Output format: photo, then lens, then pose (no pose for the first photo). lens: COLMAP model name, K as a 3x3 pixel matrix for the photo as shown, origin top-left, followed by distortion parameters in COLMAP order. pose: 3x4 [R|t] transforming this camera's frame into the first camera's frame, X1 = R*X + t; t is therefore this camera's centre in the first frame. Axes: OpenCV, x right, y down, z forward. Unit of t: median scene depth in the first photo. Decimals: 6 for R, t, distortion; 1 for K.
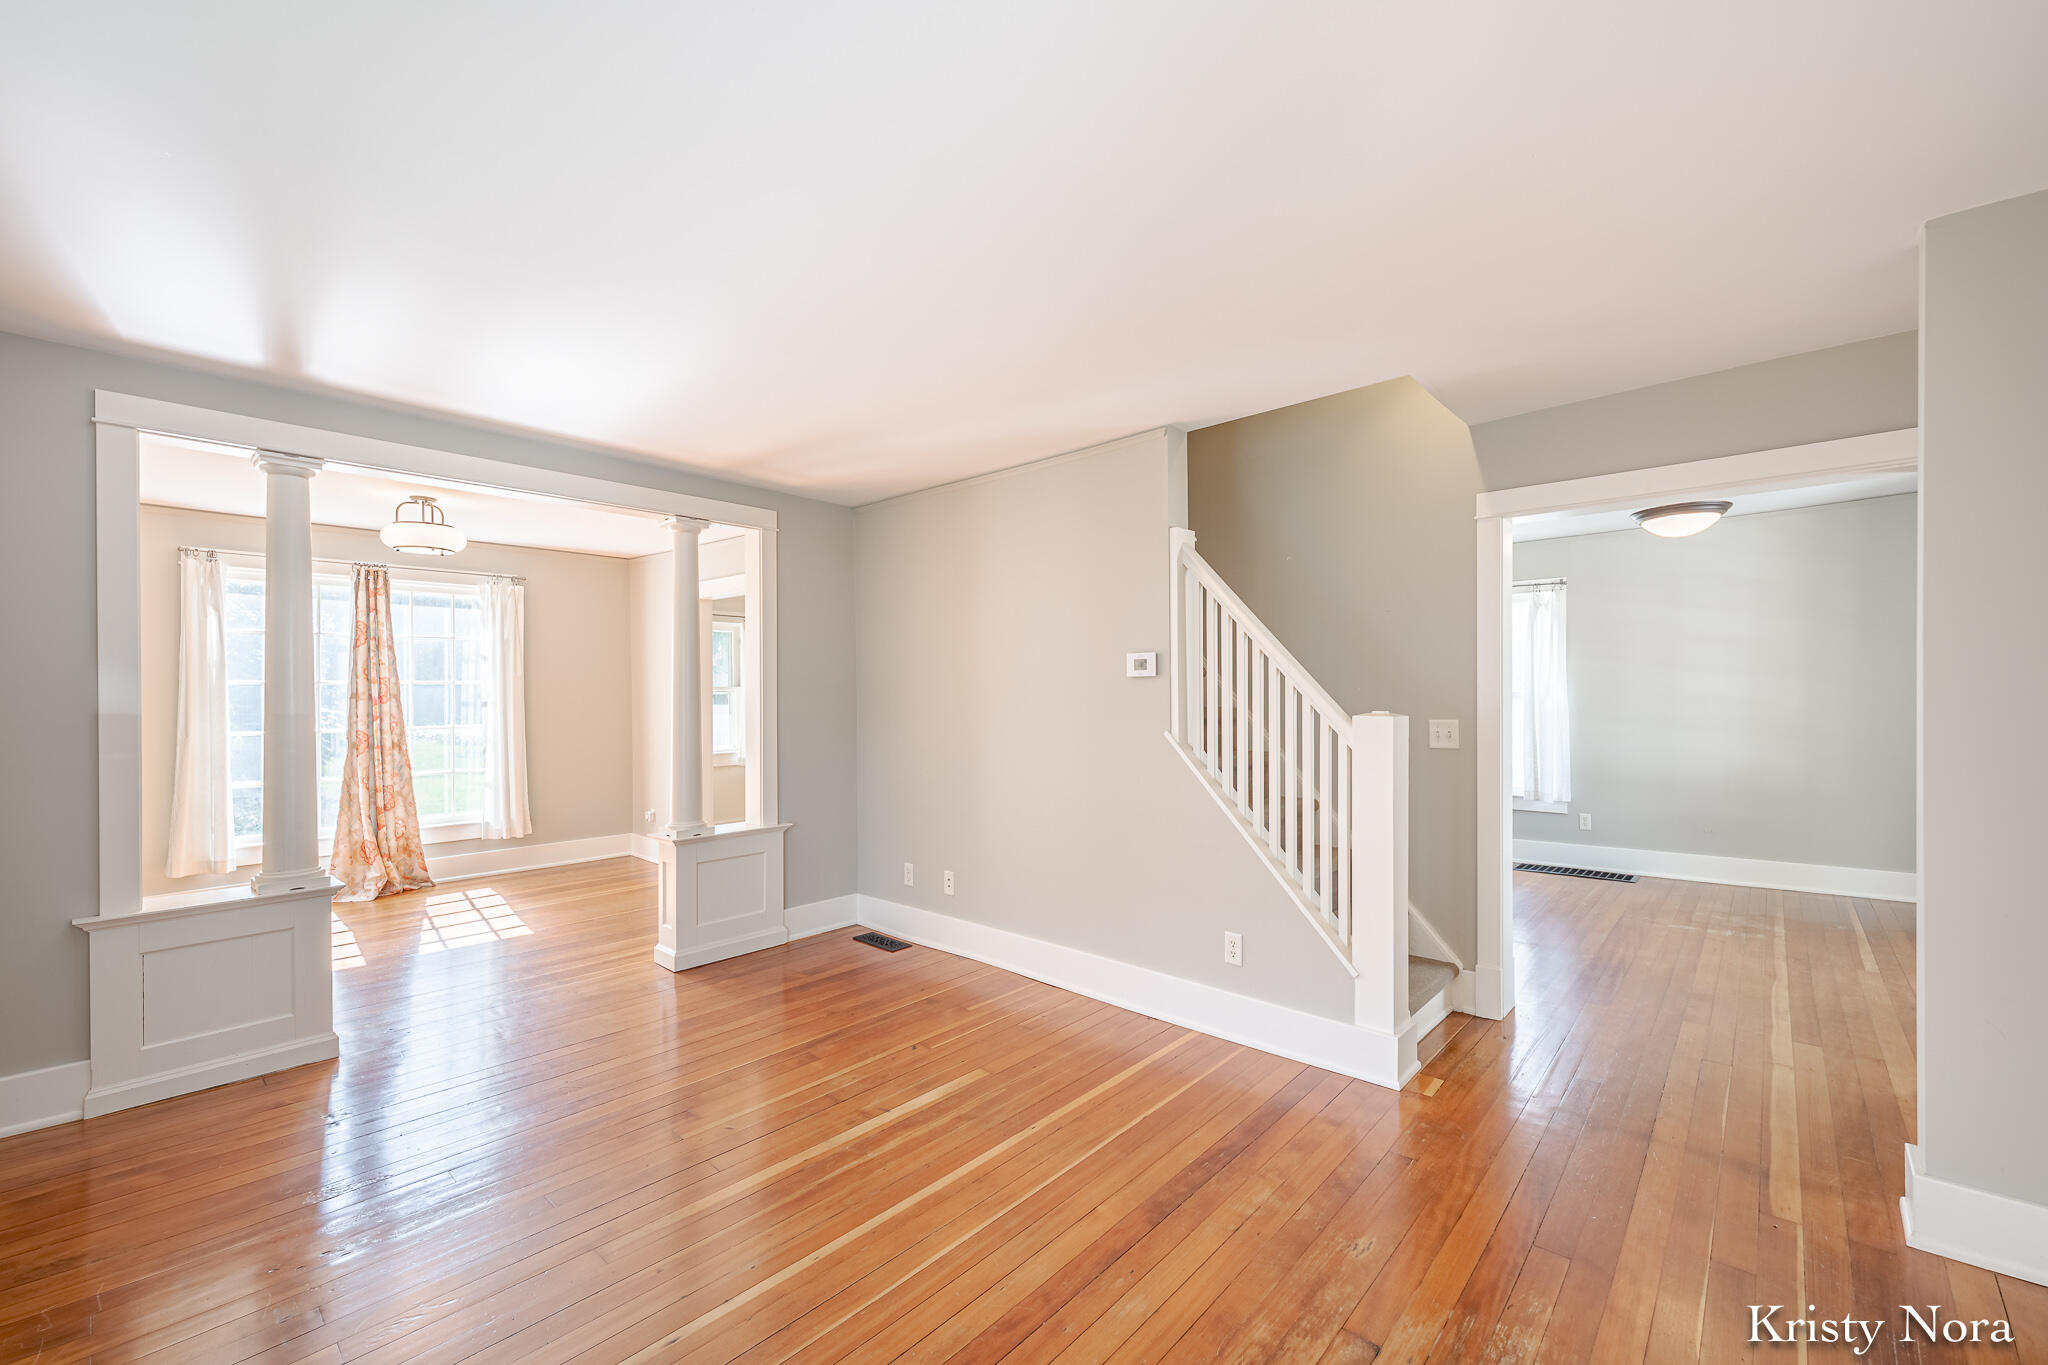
lens RADIAL K [[830.9, 0, 1033.5], [0, 830.9, 700.0], [0, 0, 1]] dist [0.006577, -0.000191]
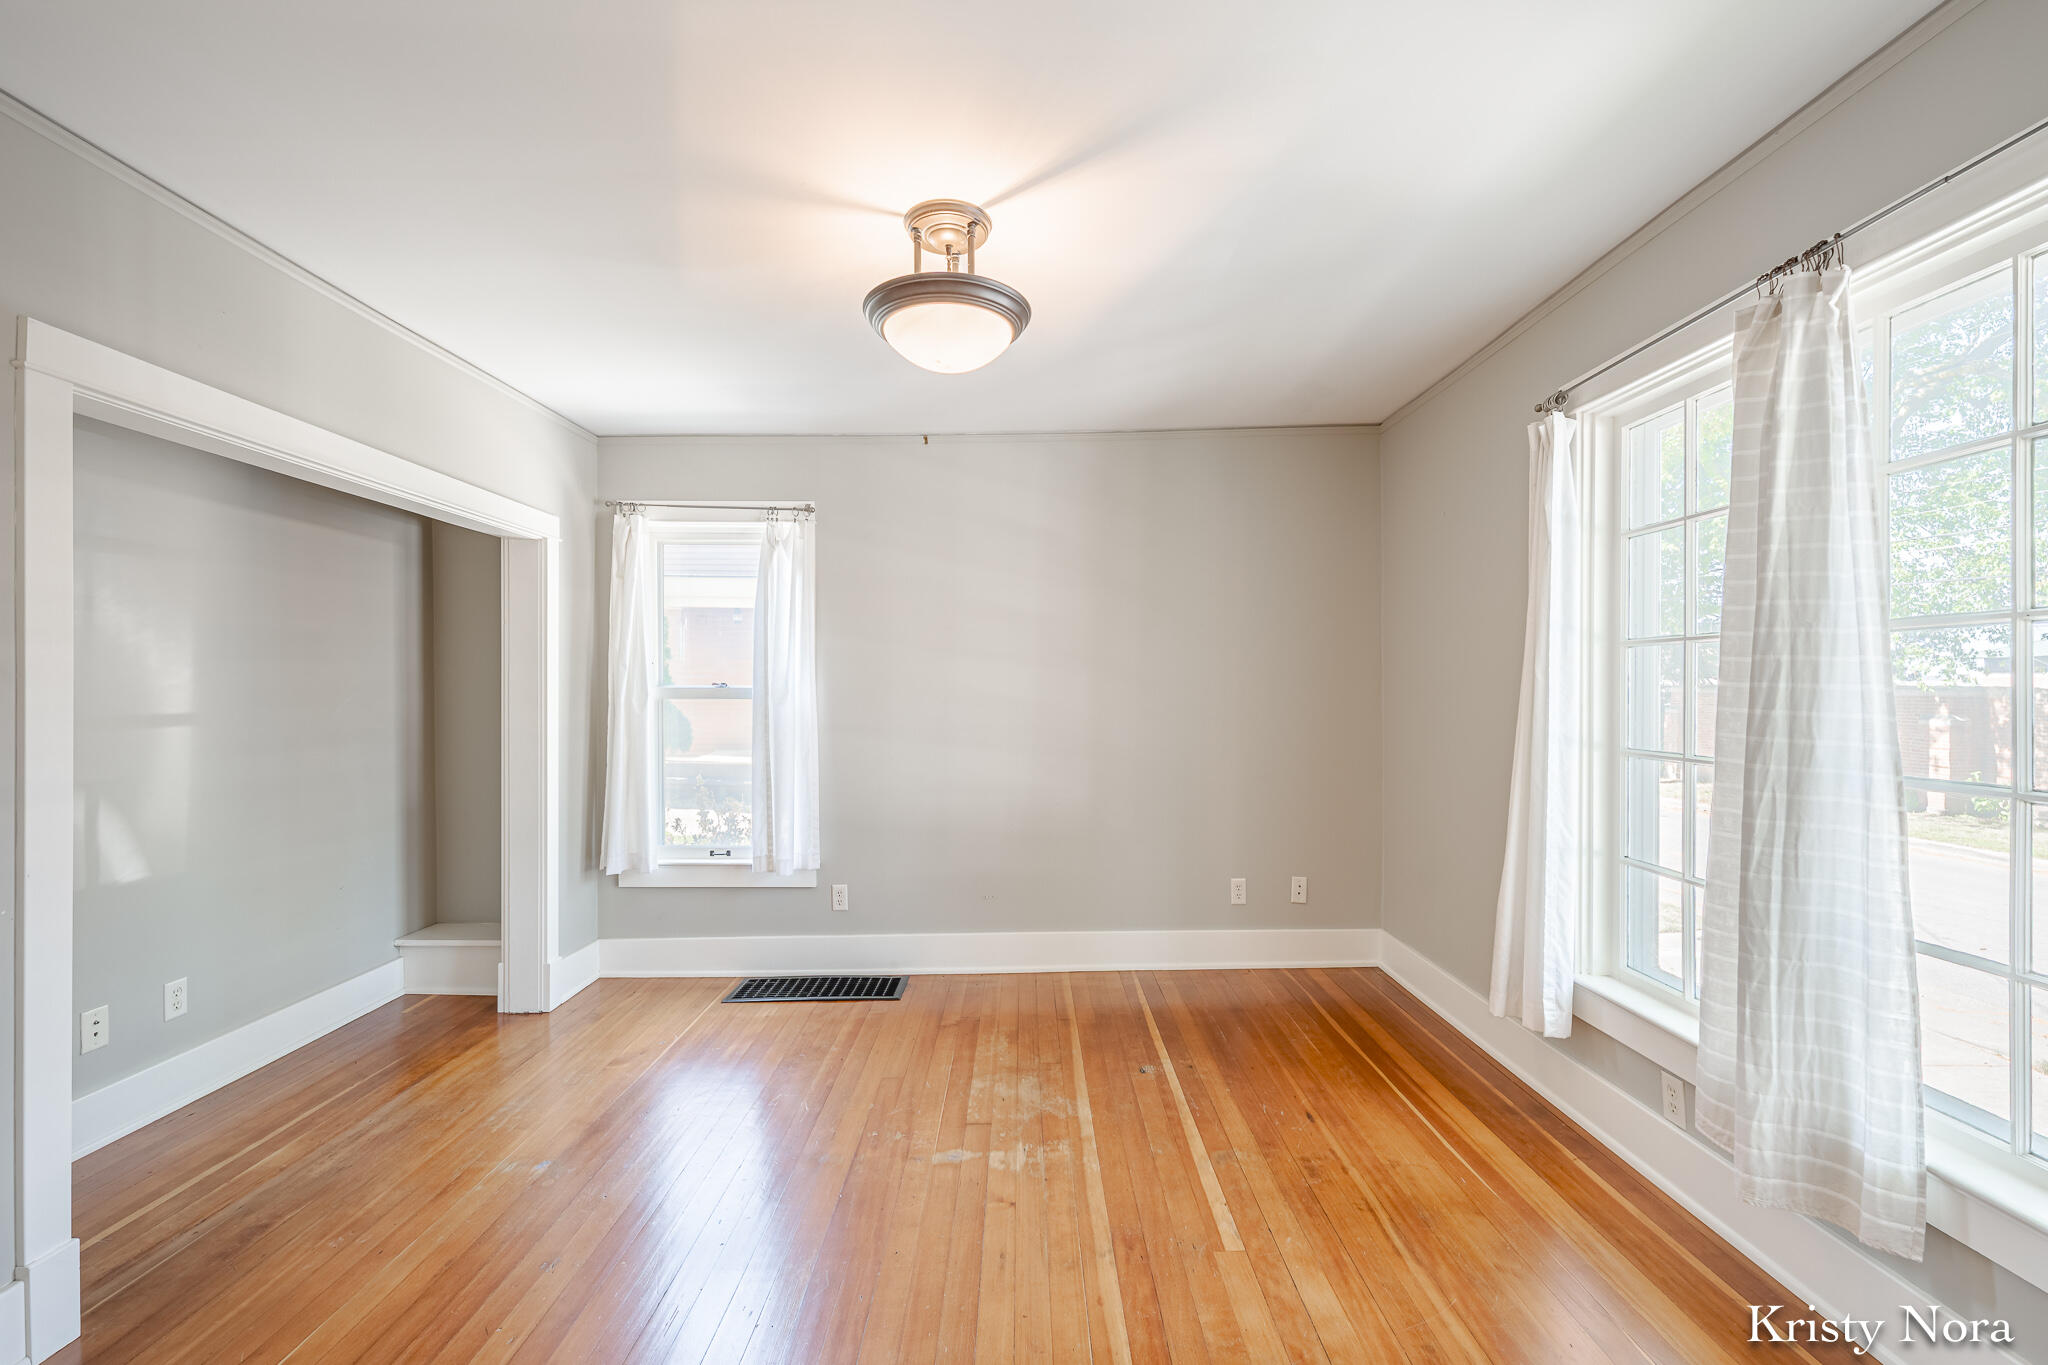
lens RADIAL K [[871.9, 0, 1015.2], [0, 871.9, 685.2], [0, 0, 1]] dist [0.011337, -0.000235]
pose [[0.736021, 0.006319, 0.676929, 0.457951], [-0.001461, 0.999969, -0.007745, -0.011072], [-0.676957, 0.004711, 0.736007, 0.625025]]
